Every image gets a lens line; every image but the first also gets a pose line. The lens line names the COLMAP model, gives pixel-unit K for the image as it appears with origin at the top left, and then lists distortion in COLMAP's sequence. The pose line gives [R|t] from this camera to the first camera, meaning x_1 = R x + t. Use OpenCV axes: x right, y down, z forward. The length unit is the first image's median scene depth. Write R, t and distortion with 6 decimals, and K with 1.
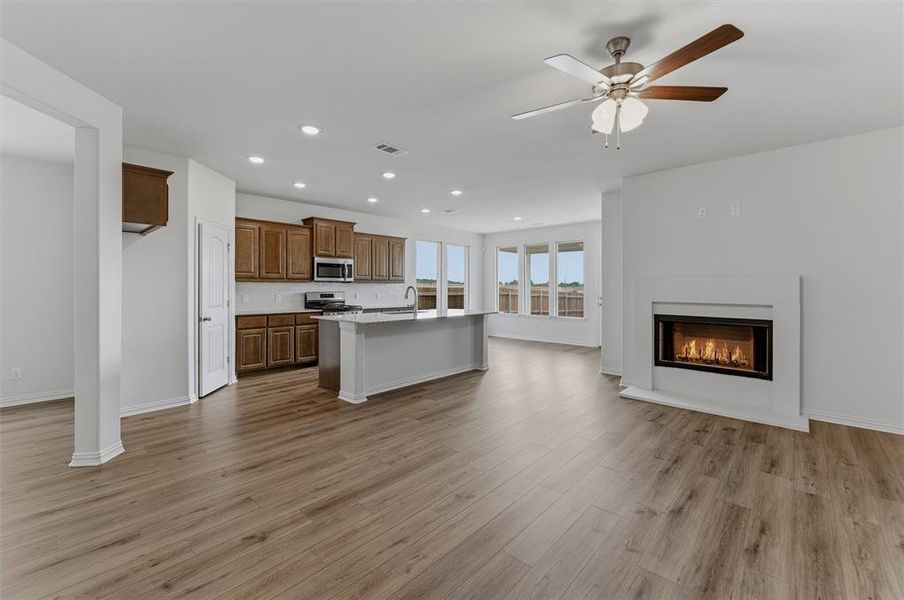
lens RADIAL K [[381.0, 0, 452.2], [0, 381.0, 285.9], [0, 0, 1]] dist [0.000147, 0.000010]
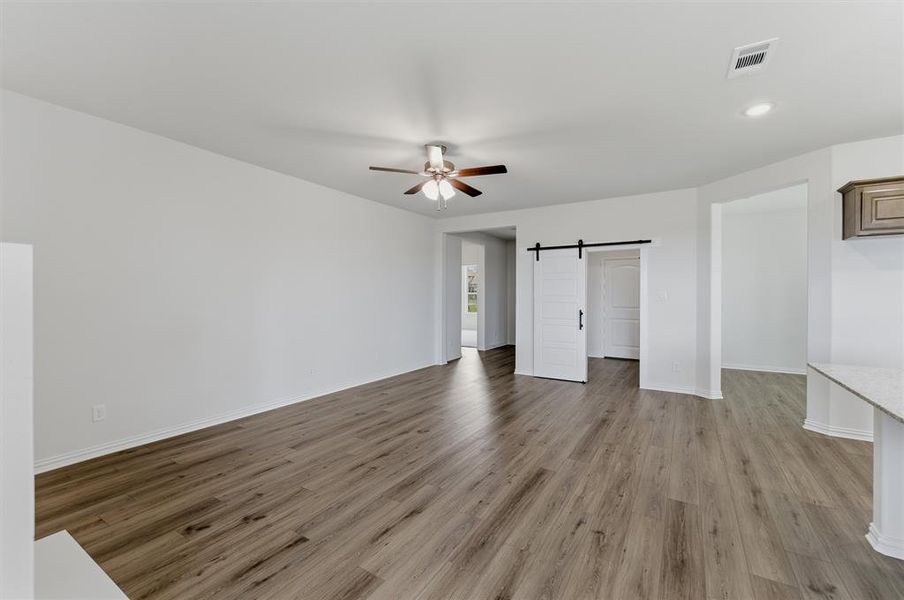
lens RADIAL K [[375.5, 0, 459.5], [0, 375.5, 294.5], [0, 0, 1]] dist [-0.000587, -0.000065]
pose [[-0.979650, -0.002853, -0.200691, 0.399377], [-0.002708, 0.999996, -0.000996, 0.000700], [0.200693, -0.000433, -0.979654, 1.536135]]
